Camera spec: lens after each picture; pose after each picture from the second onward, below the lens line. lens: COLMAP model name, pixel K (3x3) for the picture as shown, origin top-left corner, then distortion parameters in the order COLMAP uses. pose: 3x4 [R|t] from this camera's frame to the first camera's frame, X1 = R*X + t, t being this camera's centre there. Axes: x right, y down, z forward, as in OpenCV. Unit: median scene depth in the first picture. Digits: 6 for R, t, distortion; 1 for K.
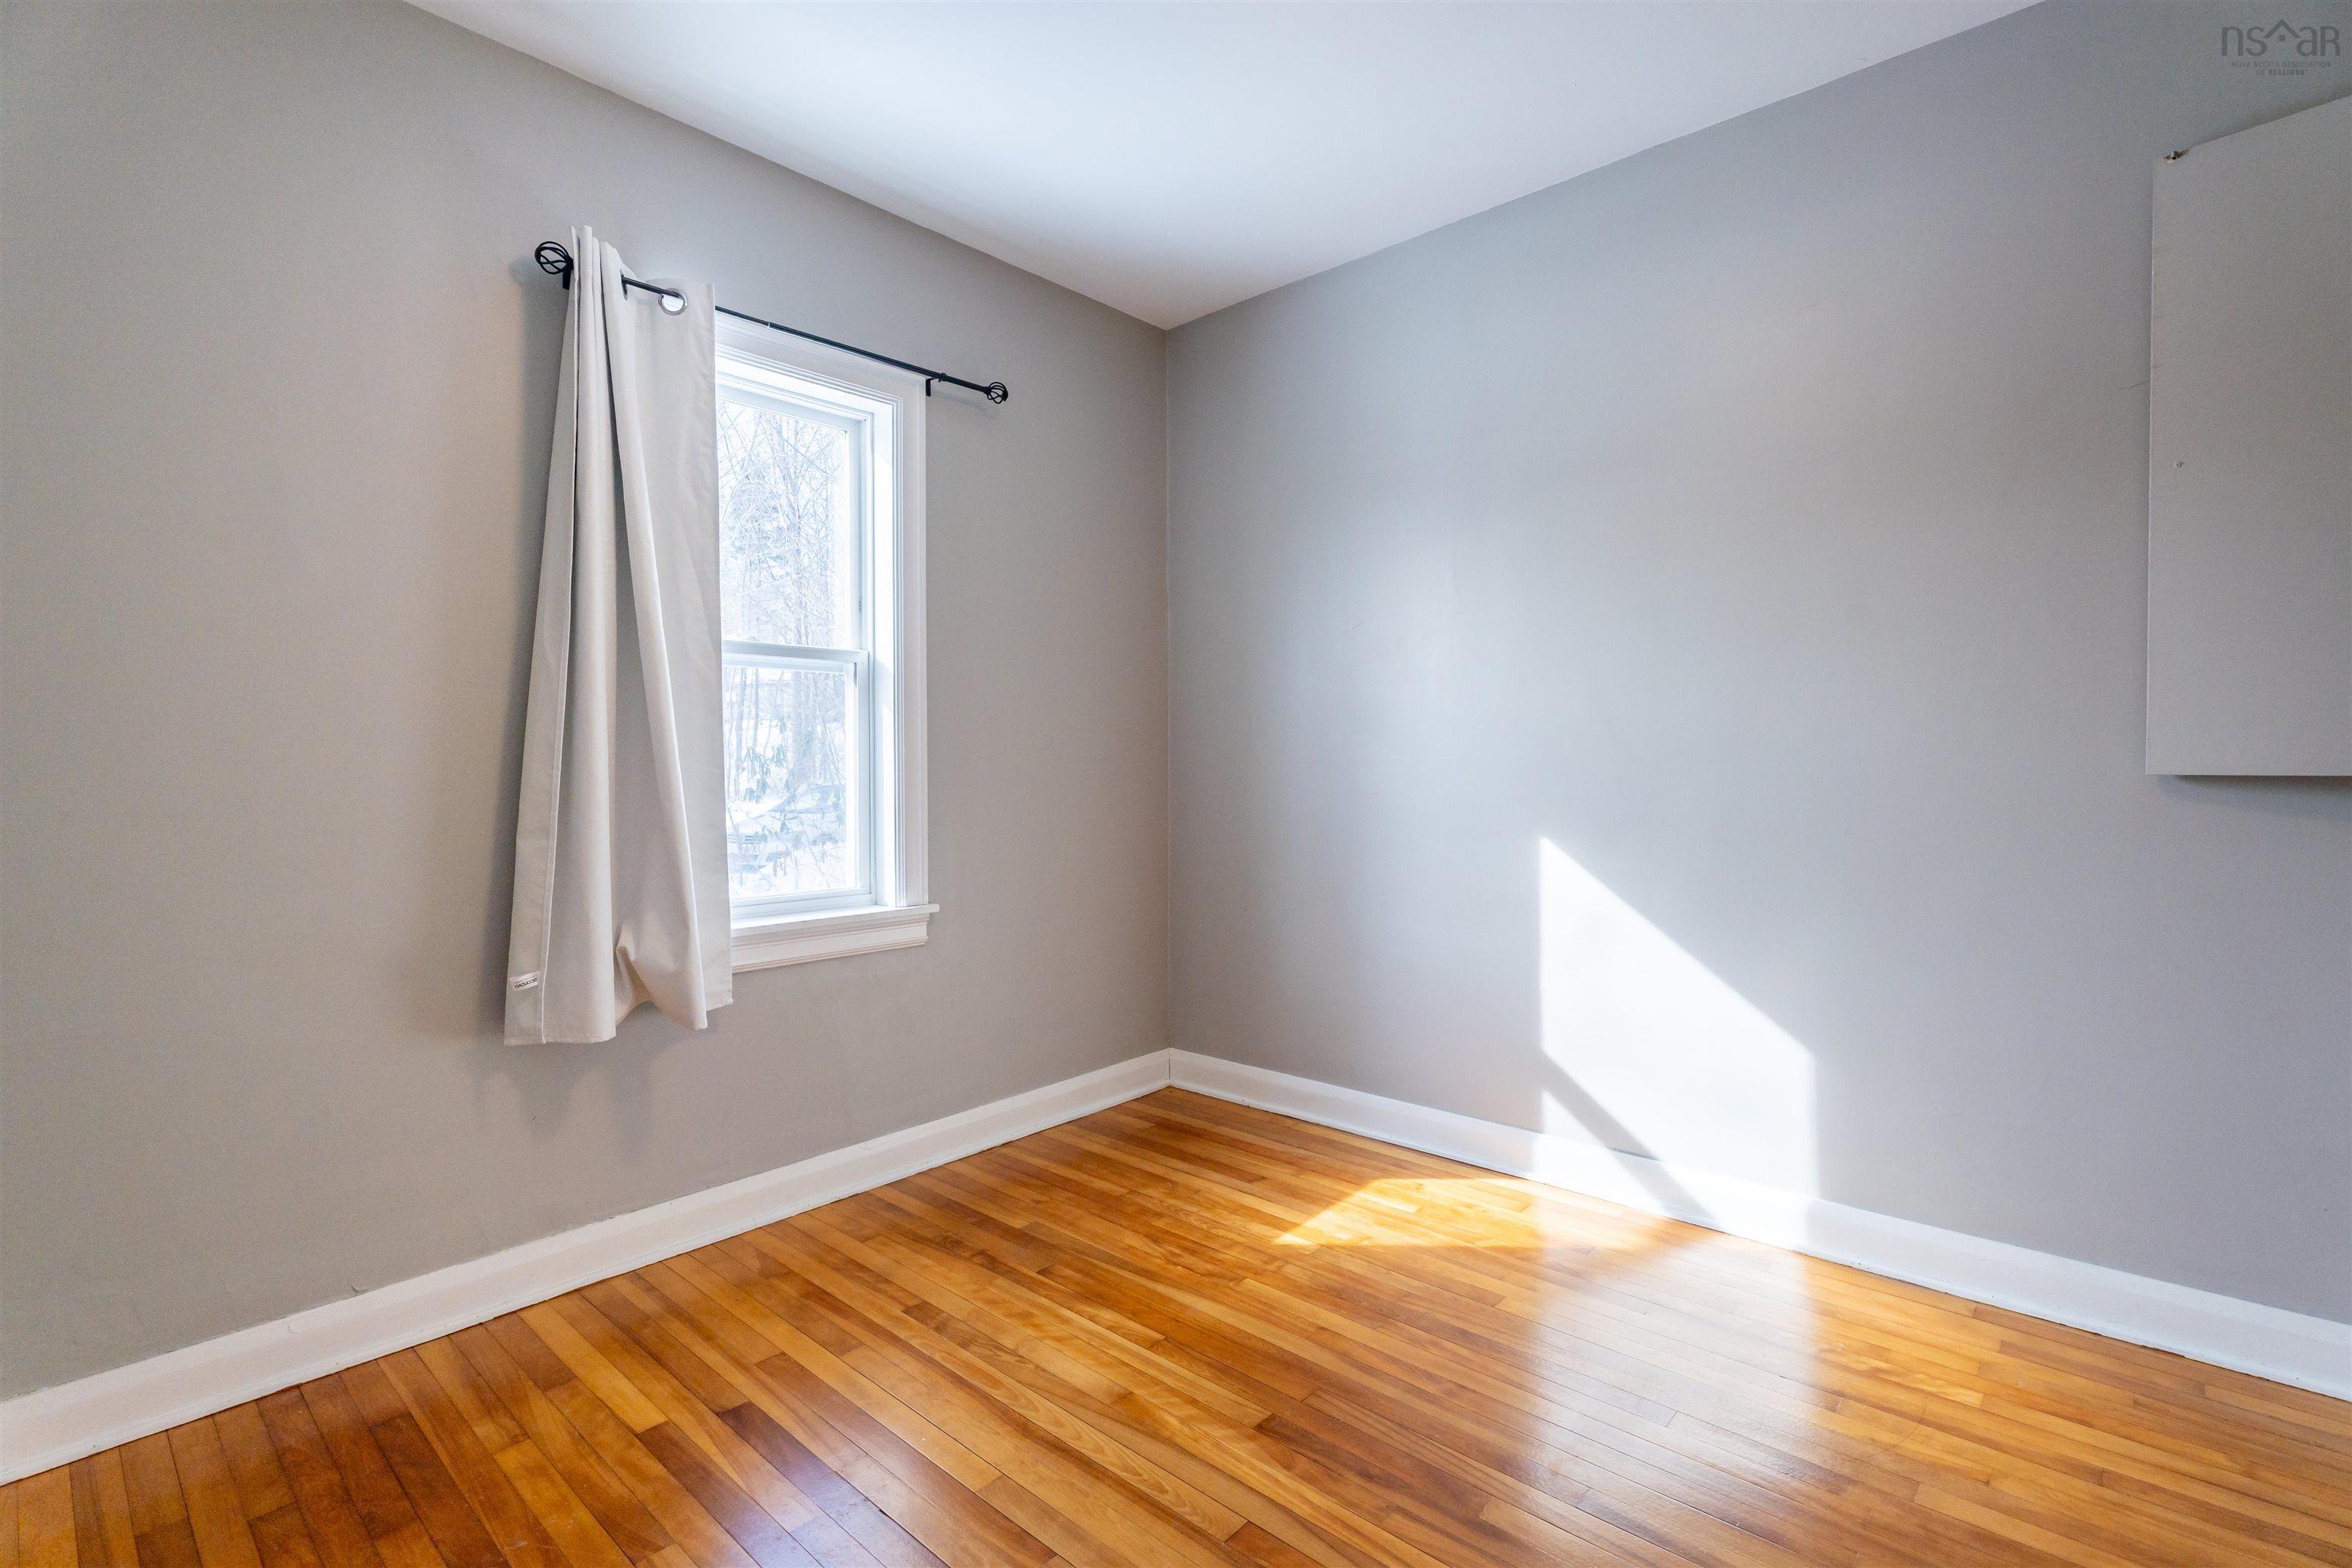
lens RADIAL K [[1087.6, 0, 1176.0], [0, 1087.6, 784.0], [0, 0, 1]] dist [0.002479, 0.000272]
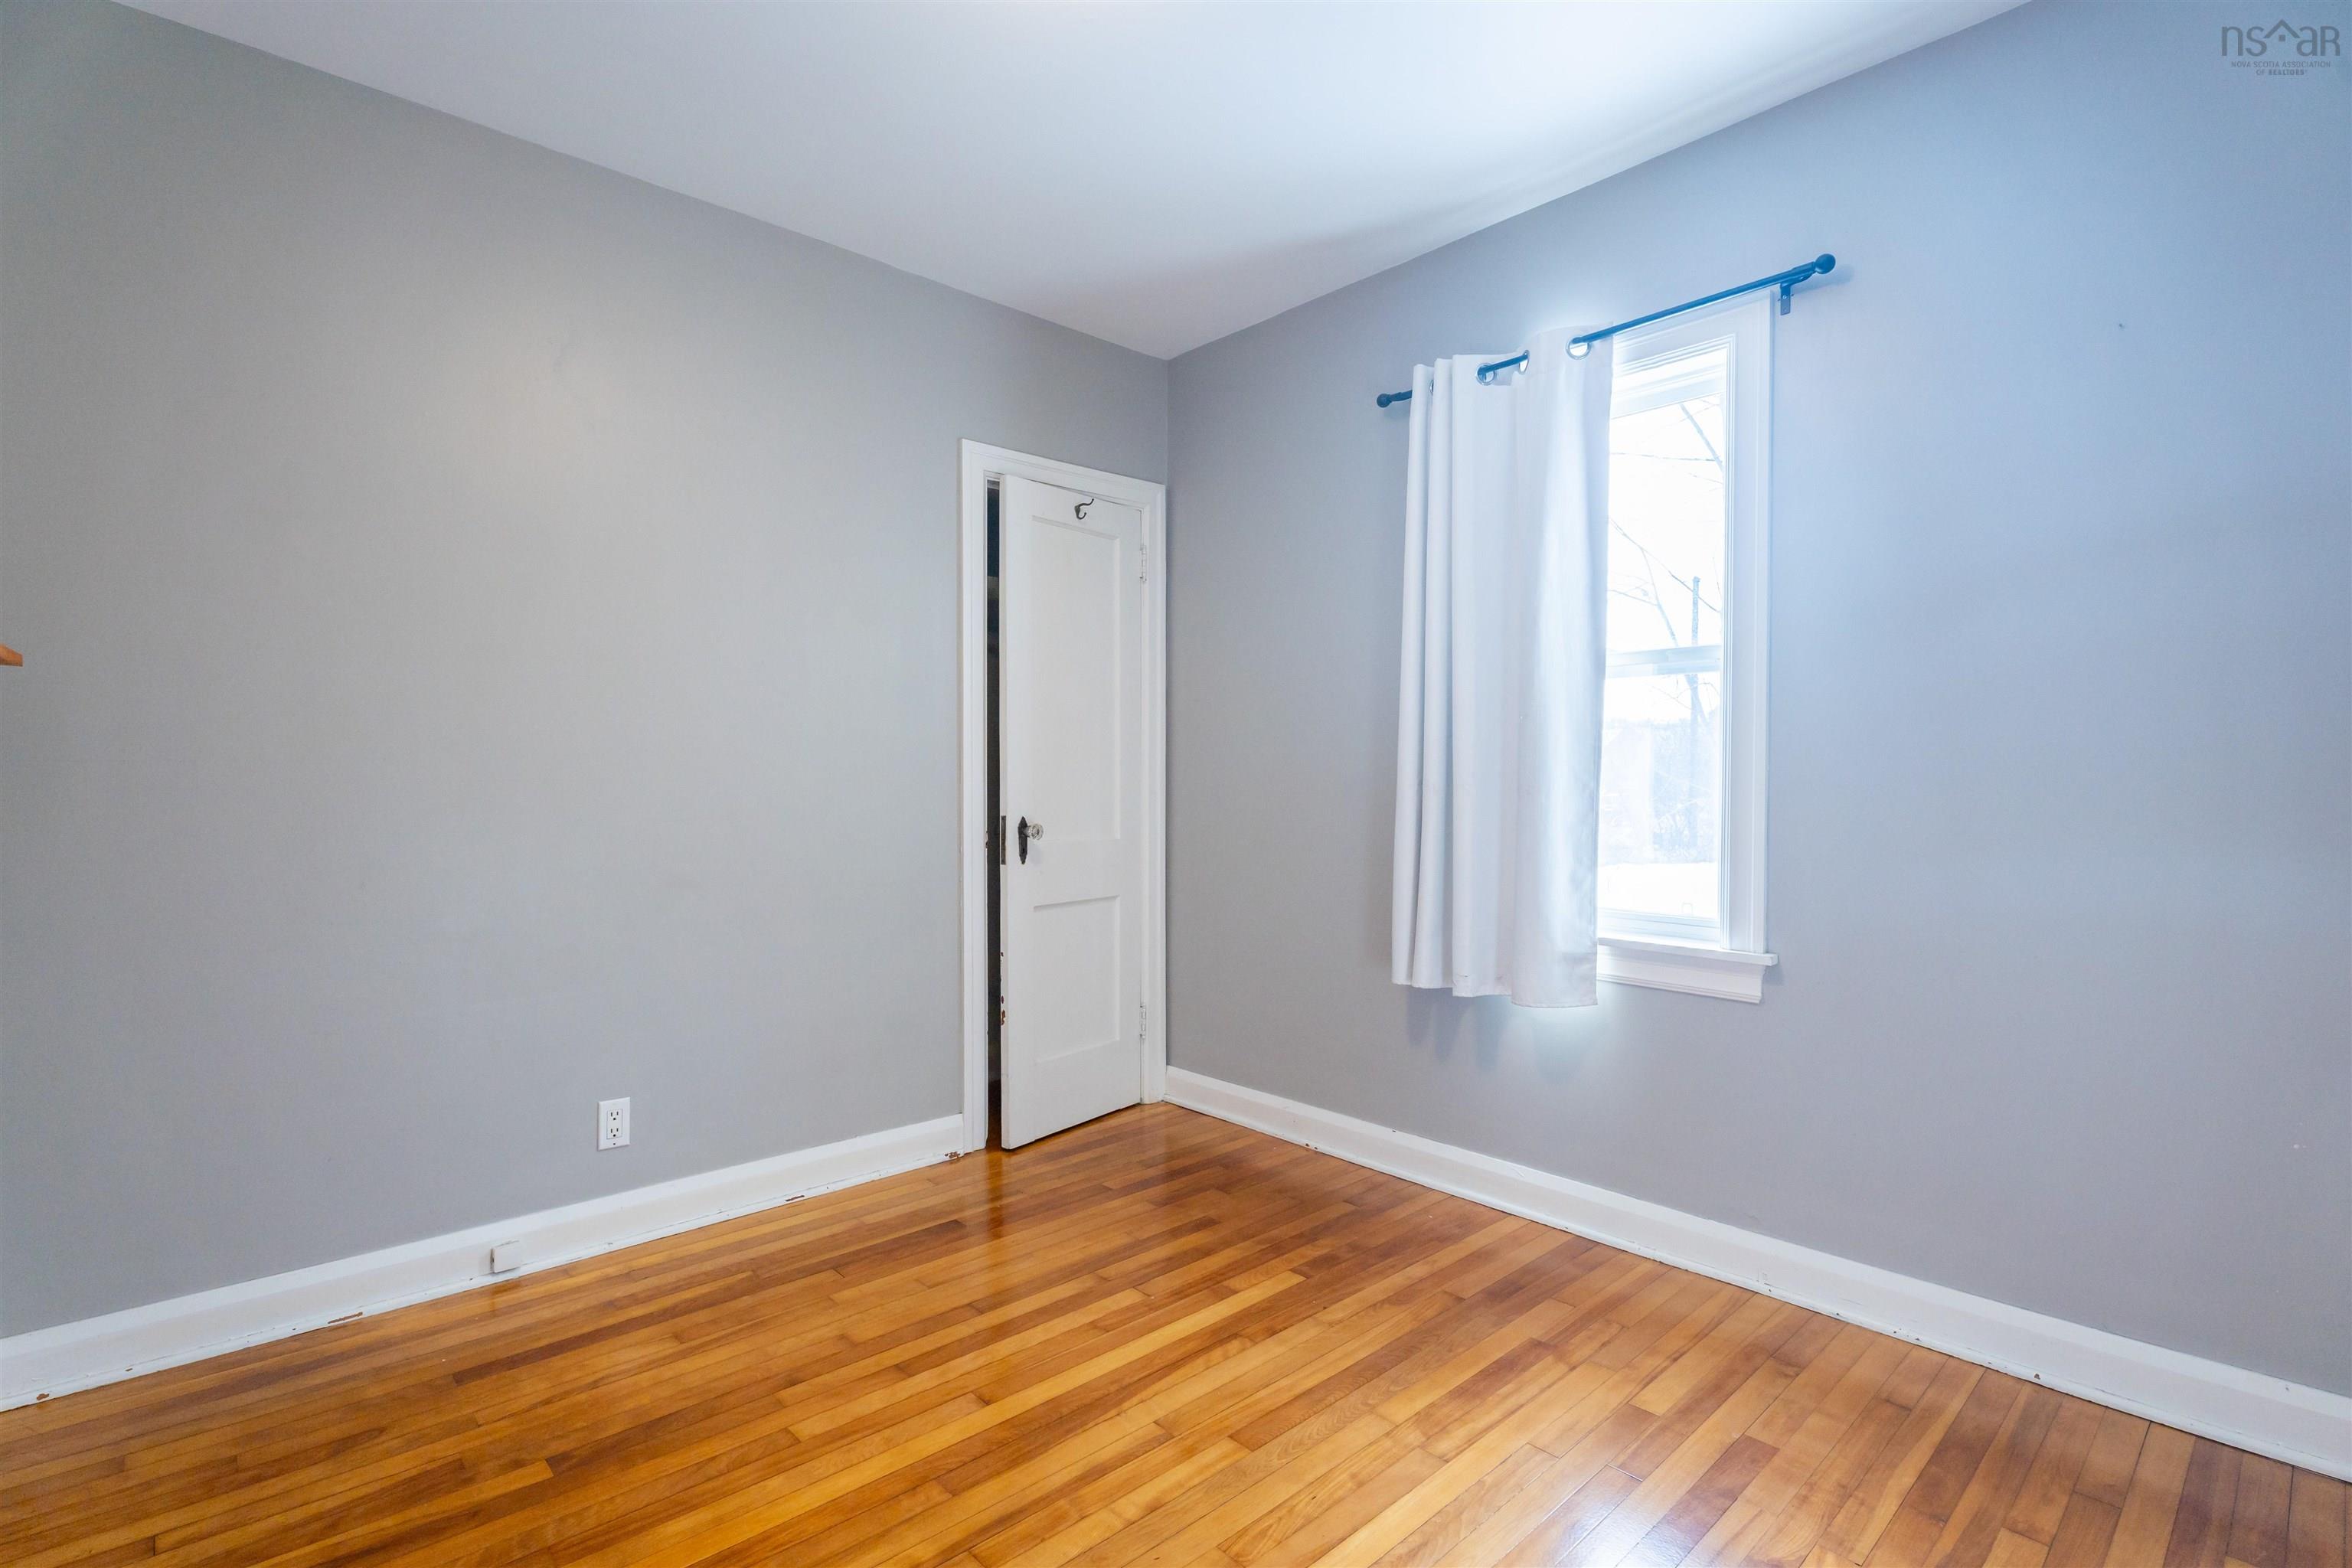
lens RADIAL K [[1077.1, 0, 1176.0], [0, 1077.1, 784.0], [0, 0, 1]] dist [-0.028616, -0.000001]
pose [[-0.086471, 0.006427, -0.996234, 0.578173], [-0.023610, 0.999685, 0.008499, -0.009714], [0.995975, 0.024256, -0.086292, 0.643000]]
